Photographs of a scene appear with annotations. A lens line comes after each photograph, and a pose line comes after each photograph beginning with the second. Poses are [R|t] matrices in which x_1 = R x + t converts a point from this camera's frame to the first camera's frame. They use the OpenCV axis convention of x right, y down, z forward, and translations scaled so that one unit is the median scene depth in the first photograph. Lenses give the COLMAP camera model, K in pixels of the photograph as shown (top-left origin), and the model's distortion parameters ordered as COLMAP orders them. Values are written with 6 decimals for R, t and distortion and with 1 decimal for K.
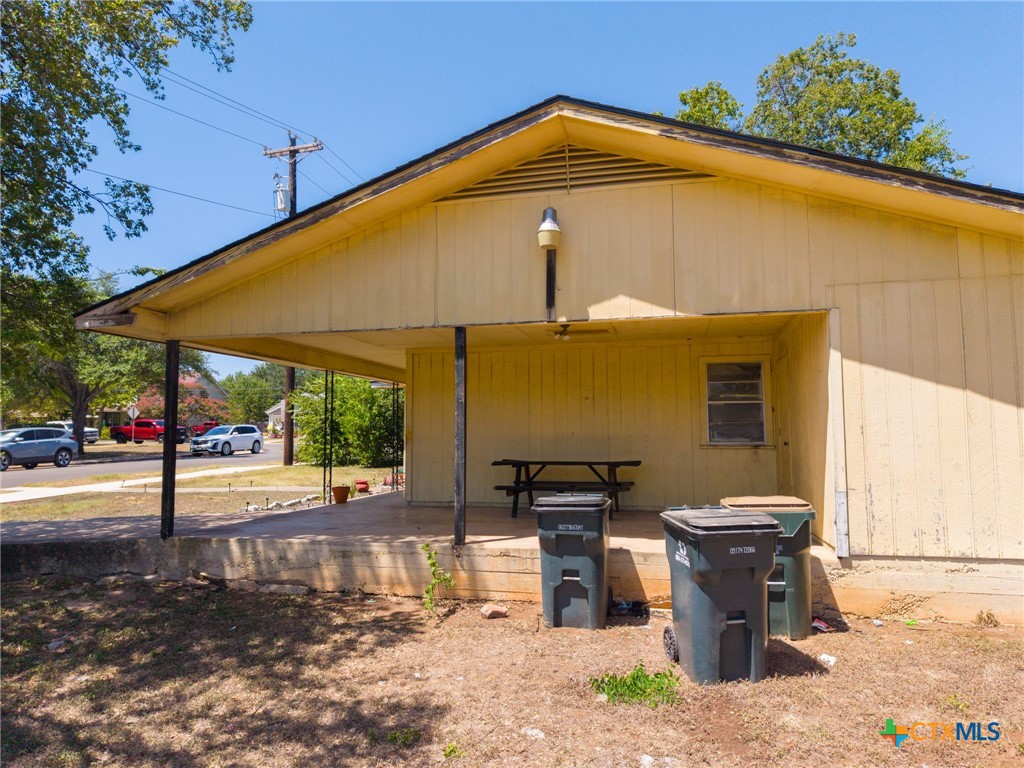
lens RADIAL K [[692.0, 0, 530.3], [0, 692.0, 387.7], [0, 0, 1]] dist [-0.001089, 0.010713]
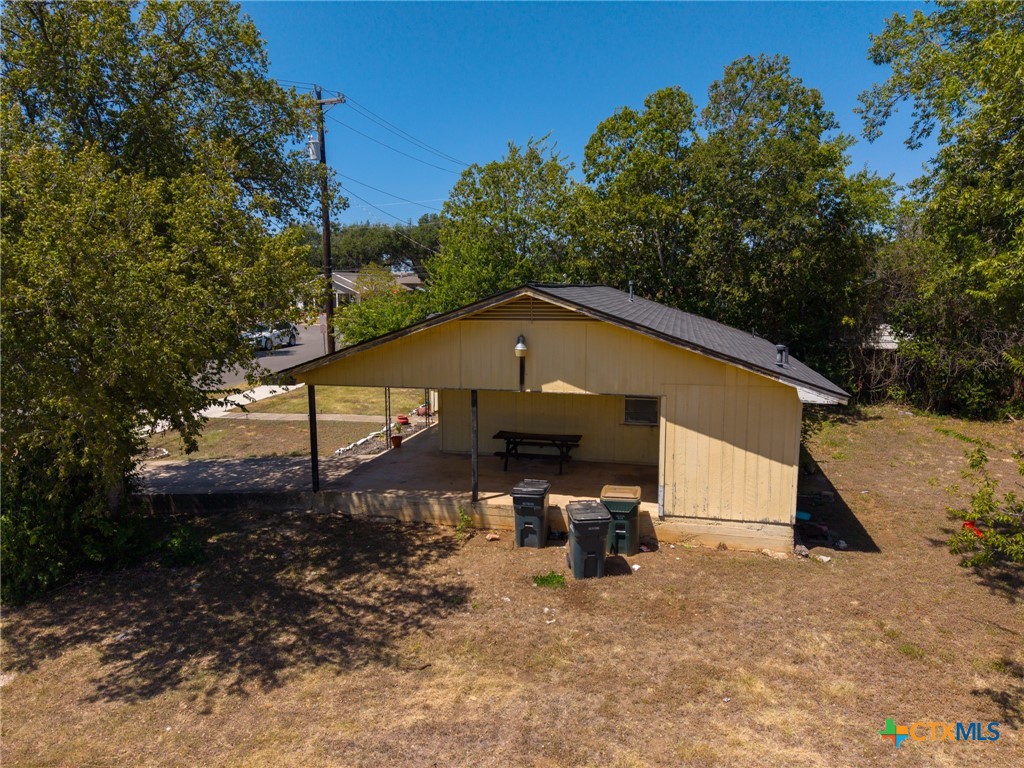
lens RADIAL K [[688.5, 0, 539.6], [0, 688.5, 383.6], [0, 0, 1]] dist [0.047758, -0.001197]
pose [[0.999954, 0.007868, 0.005546, 0.077109], [-0.008869, 0.977012, 0.213001, -0.596247], [-0.003743, -0.213041, 0.977036, -0.963716]]
